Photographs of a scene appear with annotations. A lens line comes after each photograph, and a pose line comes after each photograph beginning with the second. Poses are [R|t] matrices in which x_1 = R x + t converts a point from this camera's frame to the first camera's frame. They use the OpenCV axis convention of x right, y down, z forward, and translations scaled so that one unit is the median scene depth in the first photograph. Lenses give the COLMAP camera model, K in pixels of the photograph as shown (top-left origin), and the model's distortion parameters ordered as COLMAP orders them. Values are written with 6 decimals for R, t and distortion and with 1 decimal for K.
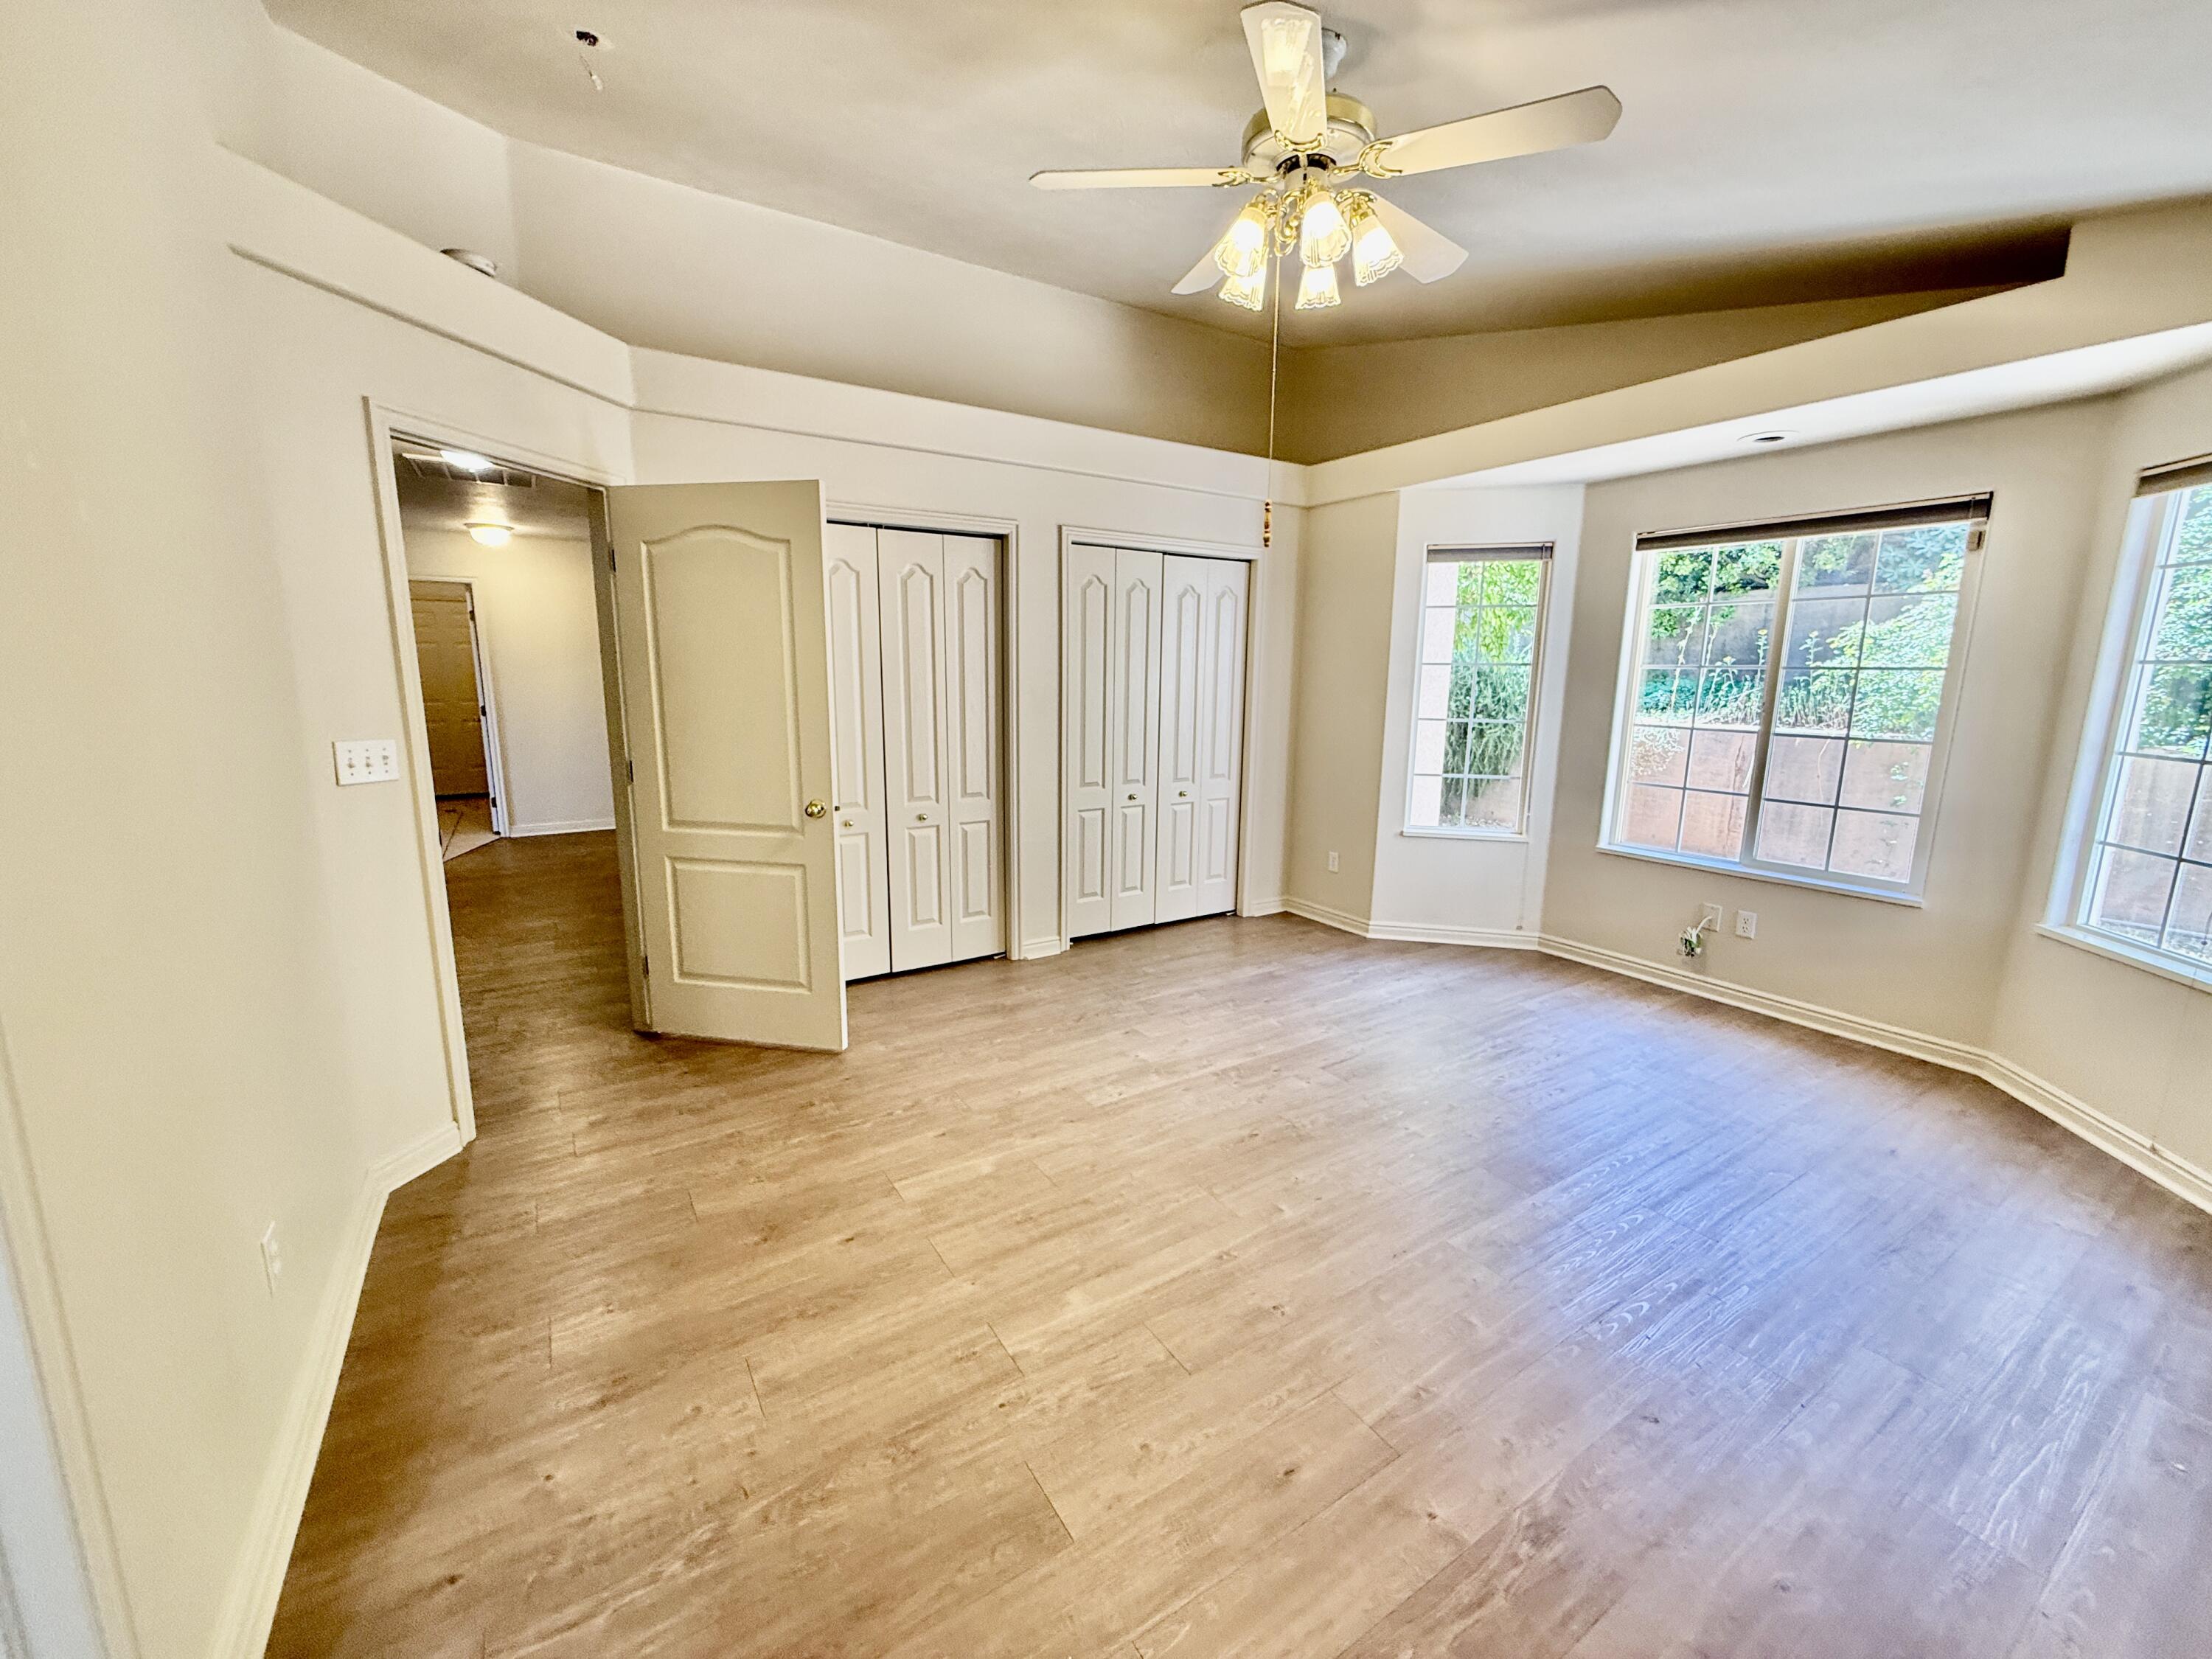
lens RADIAL K [[879.4, 0, 1099.0], [0, 879.4, 825.7], [0, 0, 1]] dist [0.000424, 0.000696]
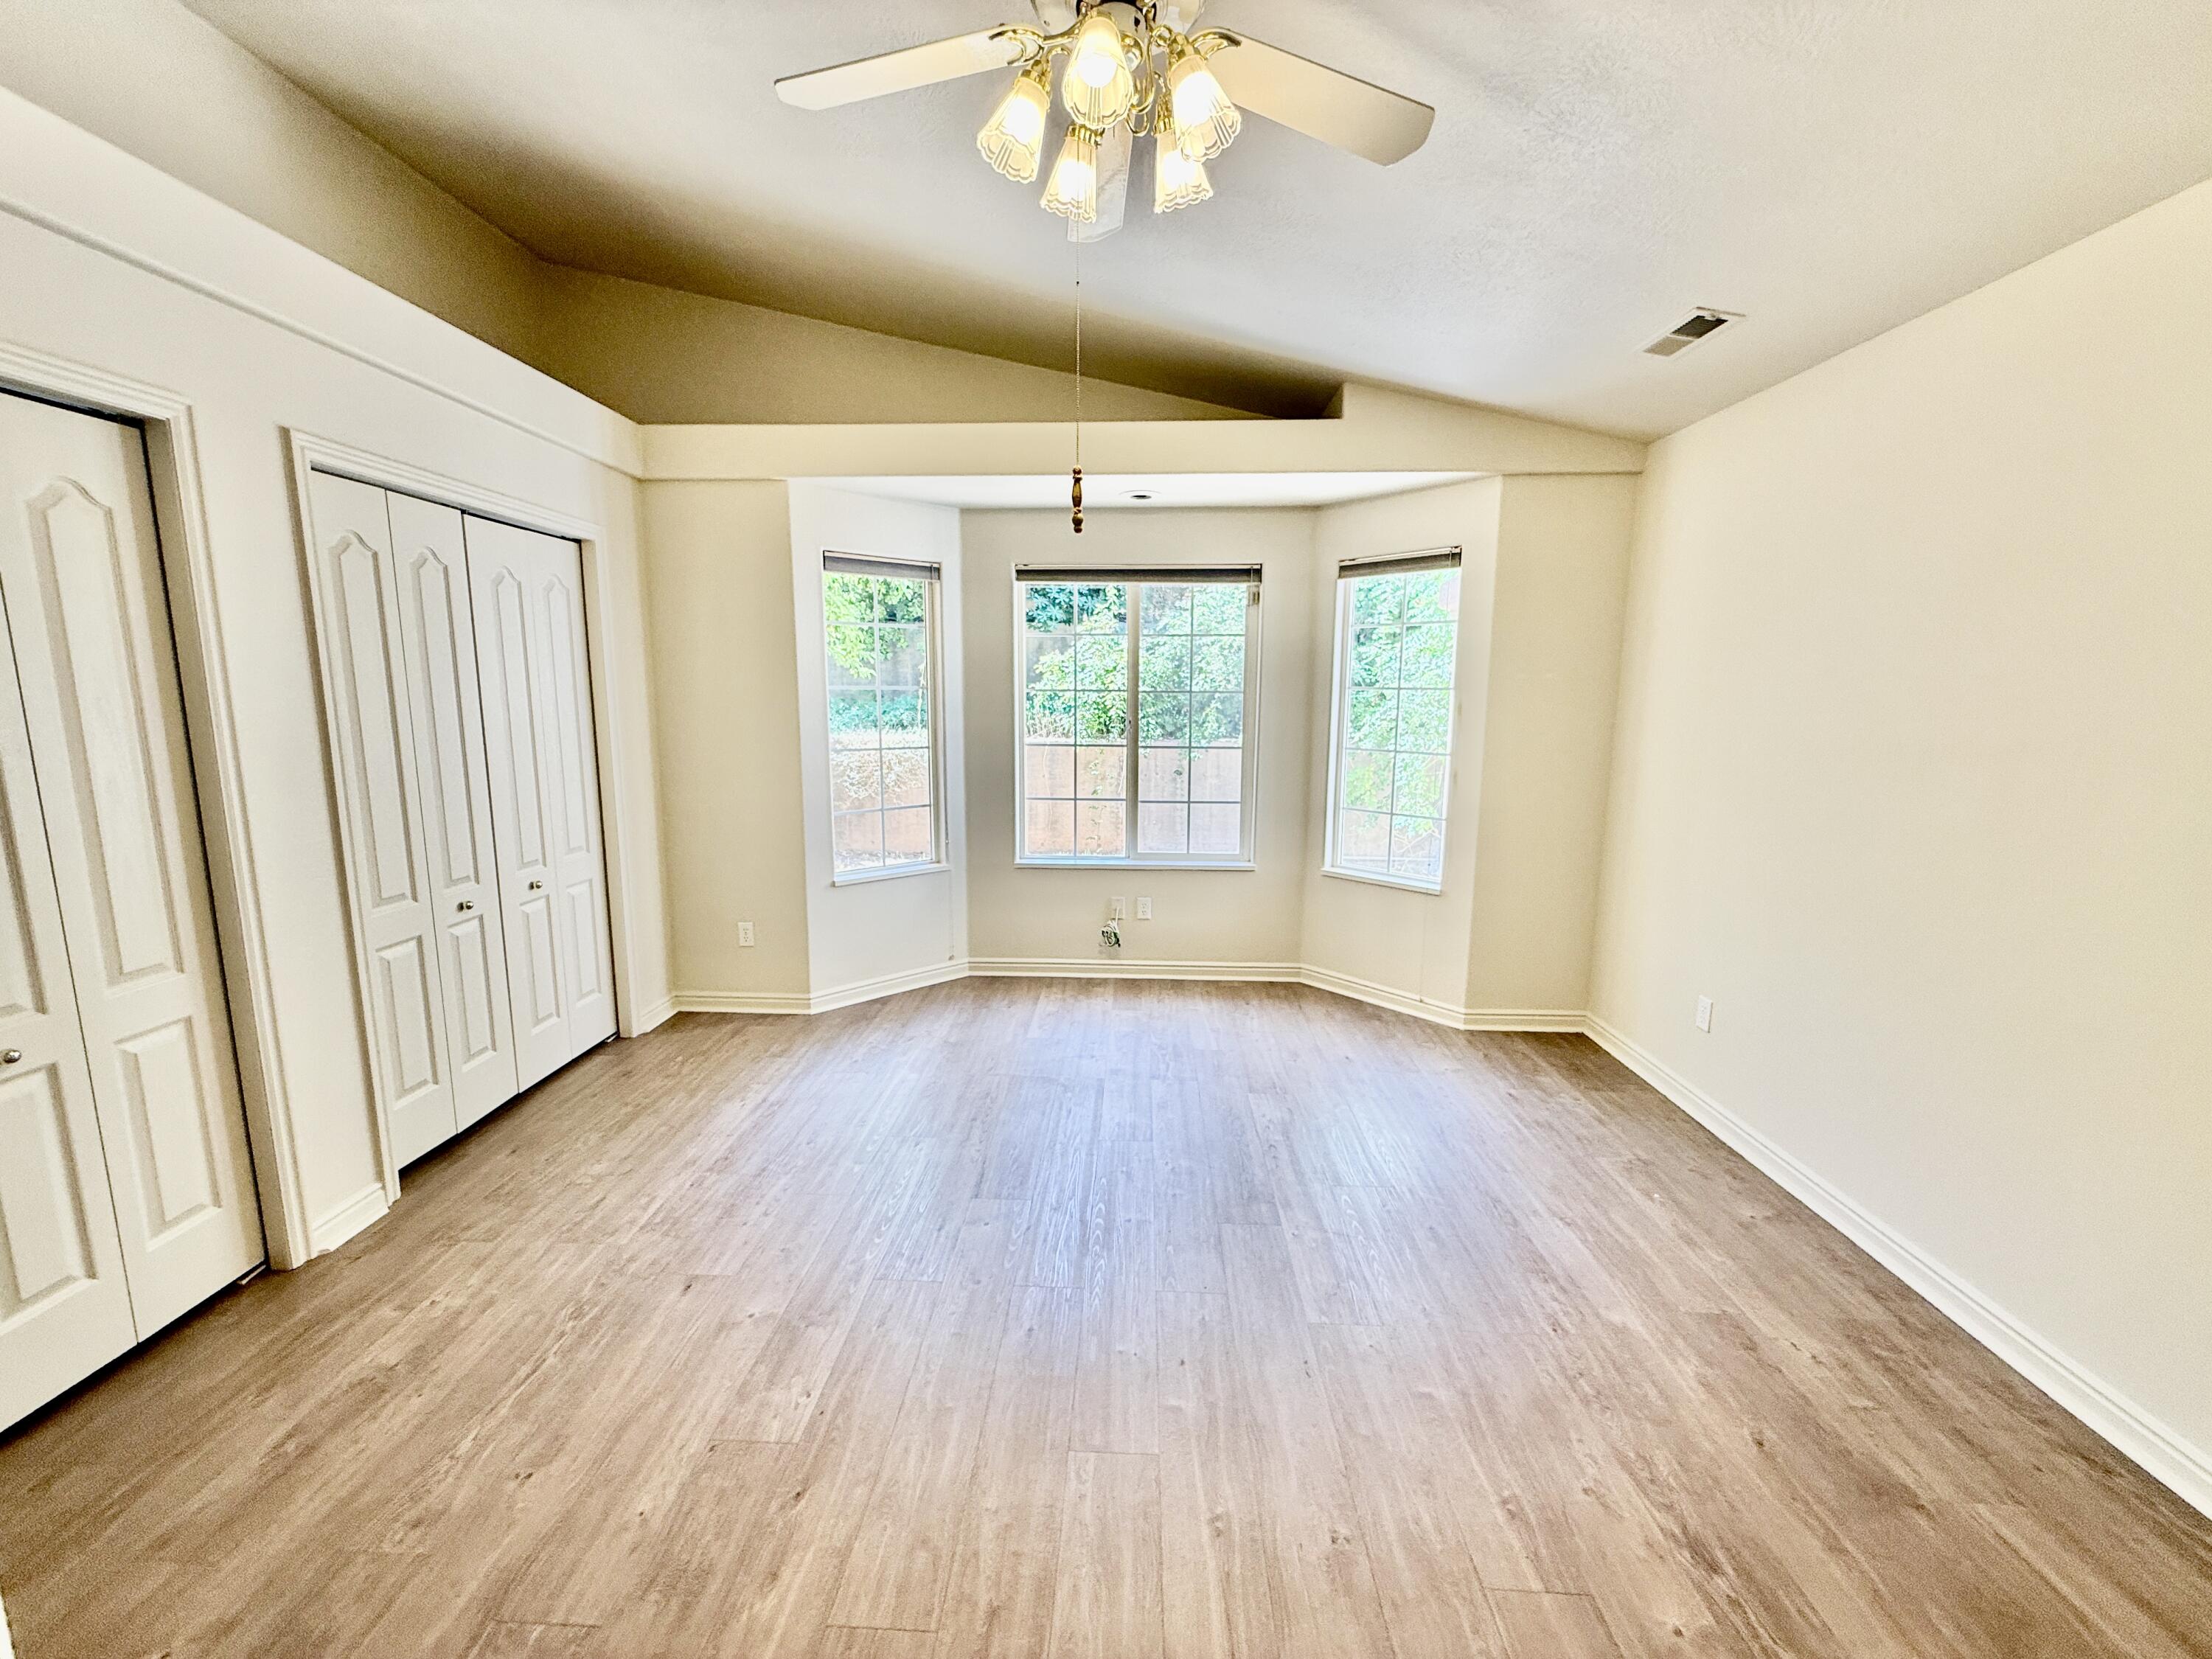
lens RADIAL K [[879.4, 0, 1096.9], [0, 879.4, 829.7], [0, 0, 1]] dist [0.000424, 0.000696]
pose [[0.580032, -0.132056, 0.803819, -0.205505], [0.144649, 0.987788, 0.057901, -0.061116], [-0.801648, 0.082687, 0.592050, 0.303802]]
